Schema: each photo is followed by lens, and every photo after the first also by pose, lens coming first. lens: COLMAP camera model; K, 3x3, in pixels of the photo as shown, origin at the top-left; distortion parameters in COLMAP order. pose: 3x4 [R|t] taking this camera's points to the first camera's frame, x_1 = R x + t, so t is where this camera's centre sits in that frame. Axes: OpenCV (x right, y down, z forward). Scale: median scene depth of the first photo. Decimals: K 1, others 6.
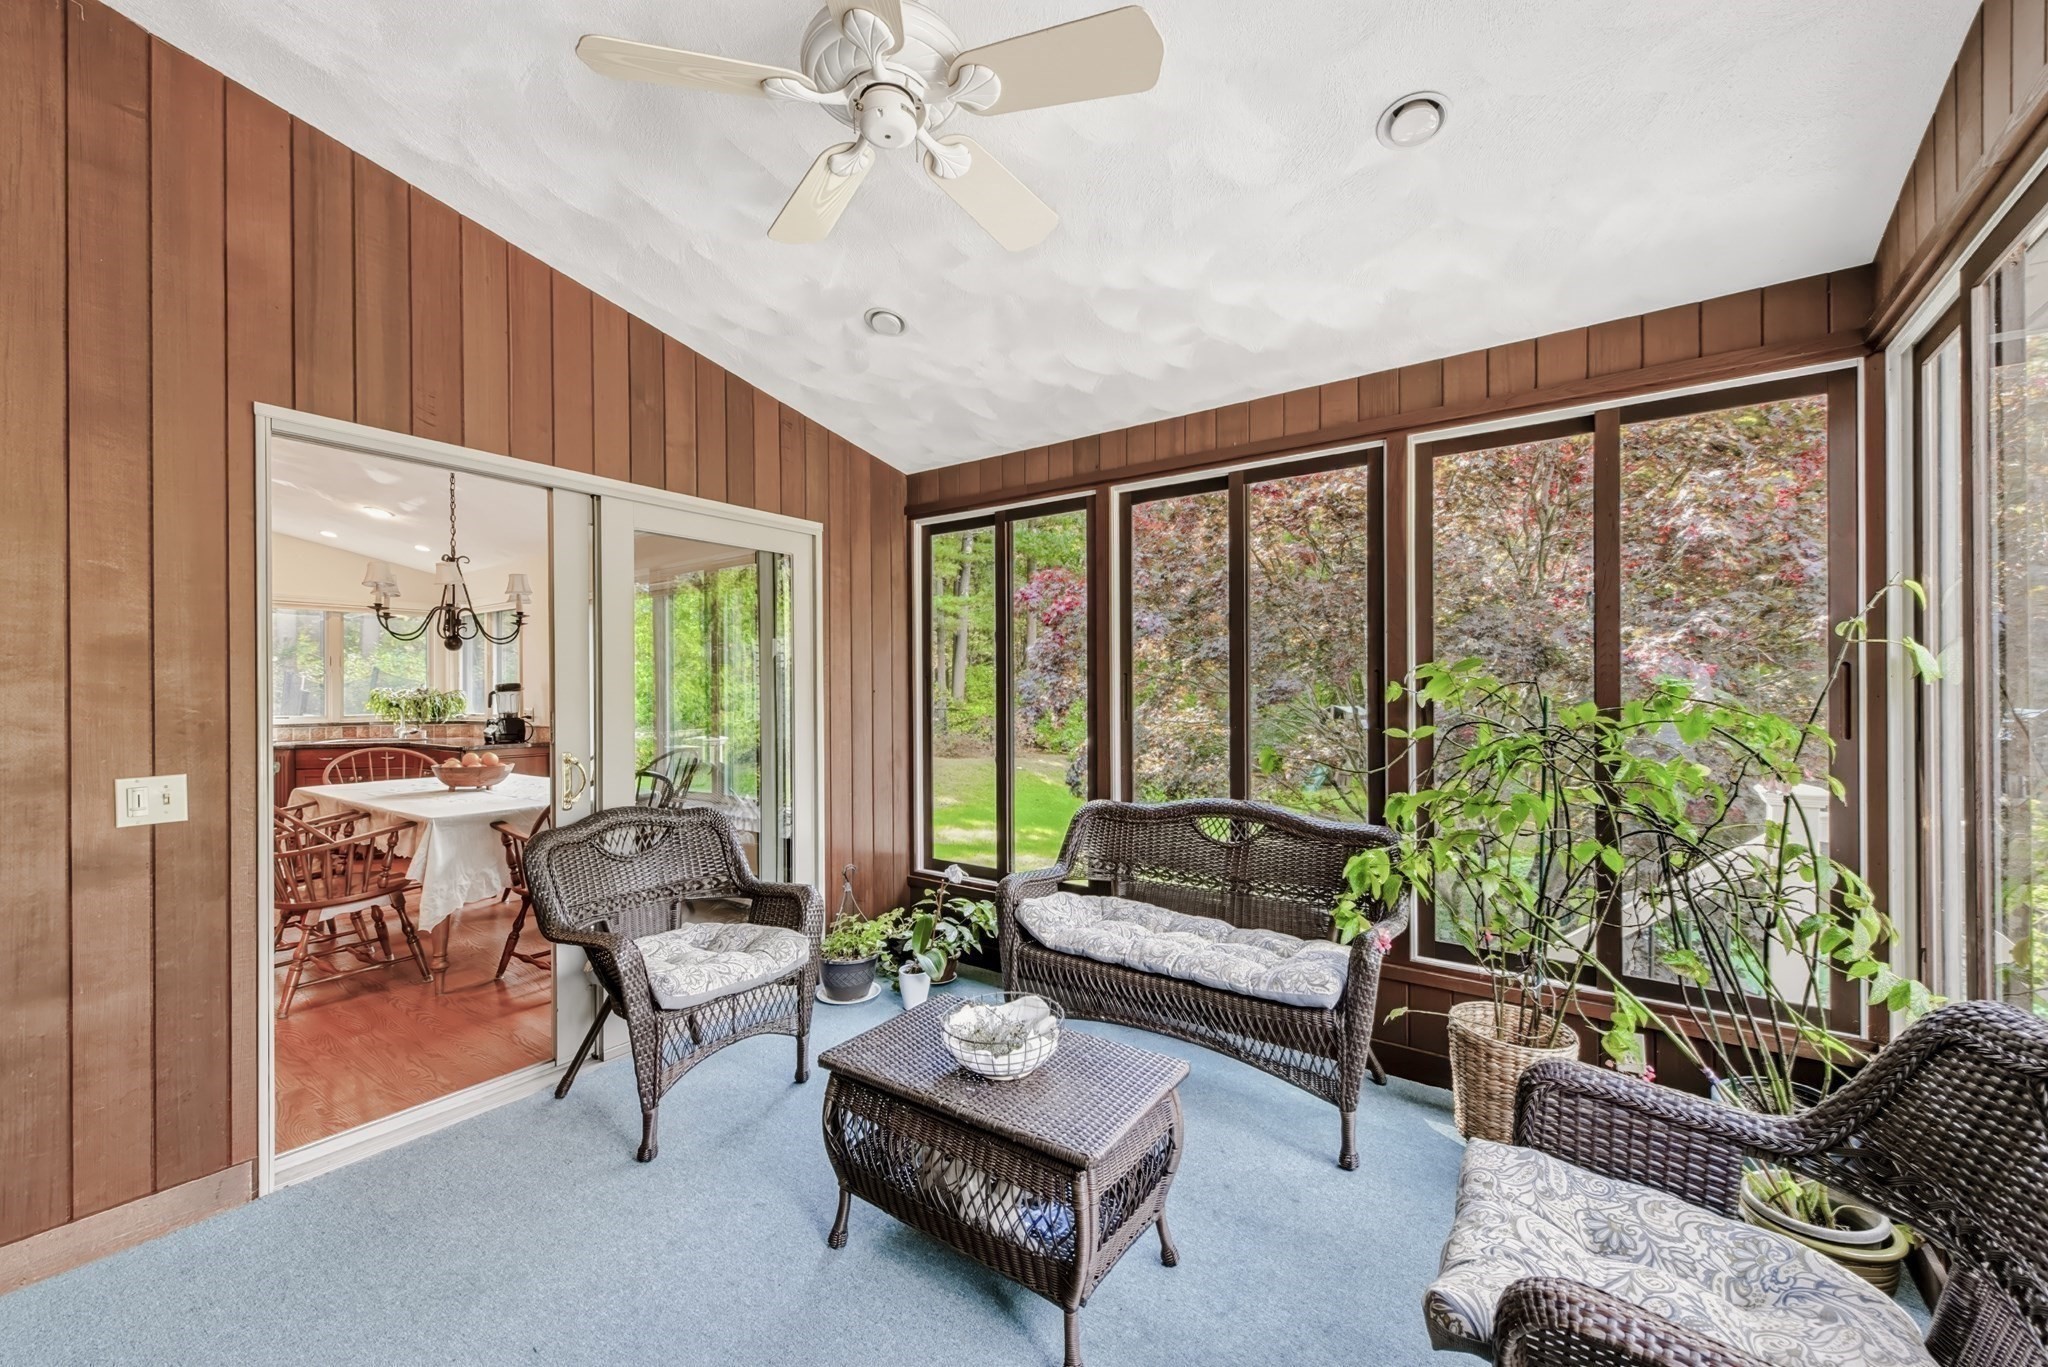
lens RADIAL K [[808.7, 0, 1020.5], [0, 808.7, 689.2], [0, 0, 1]] dist [-0.001400, -0.000616]
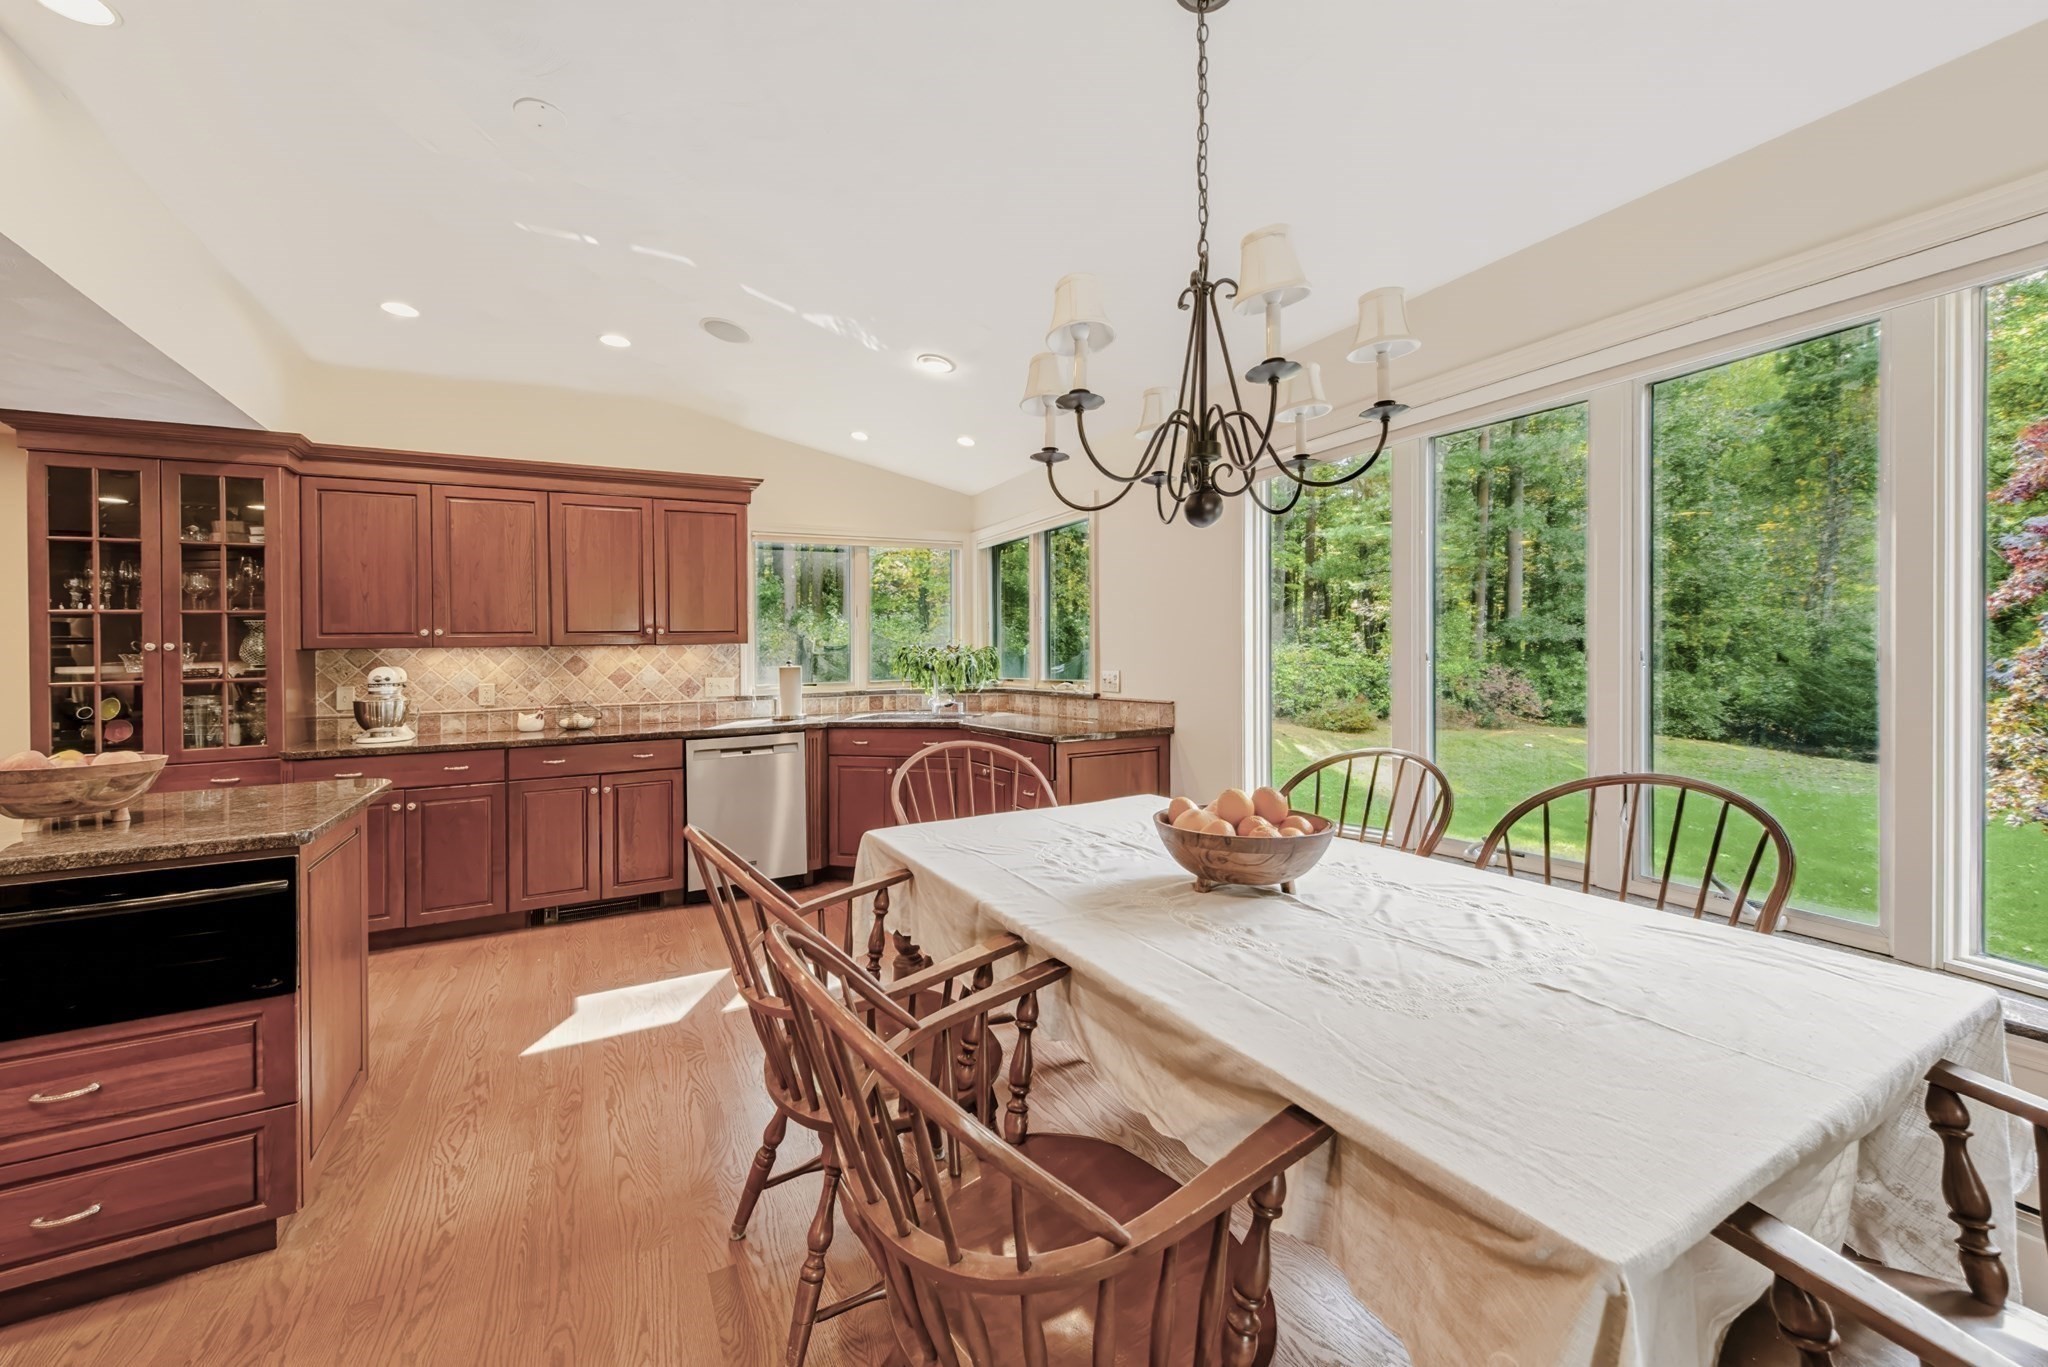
lens RADIAL K [[789.9, 0, 1037.9], [0, 789.9, 678.1], [0, 0, 1]] dist [0.001494, 0.000031]
pose [[0.908747, 0.007627, -0.417277, -0.493868], [0.003209, 0.999676, 0.025262, 0.013078], [0.417334, -0.024296, 0.908428, 0.498181]]
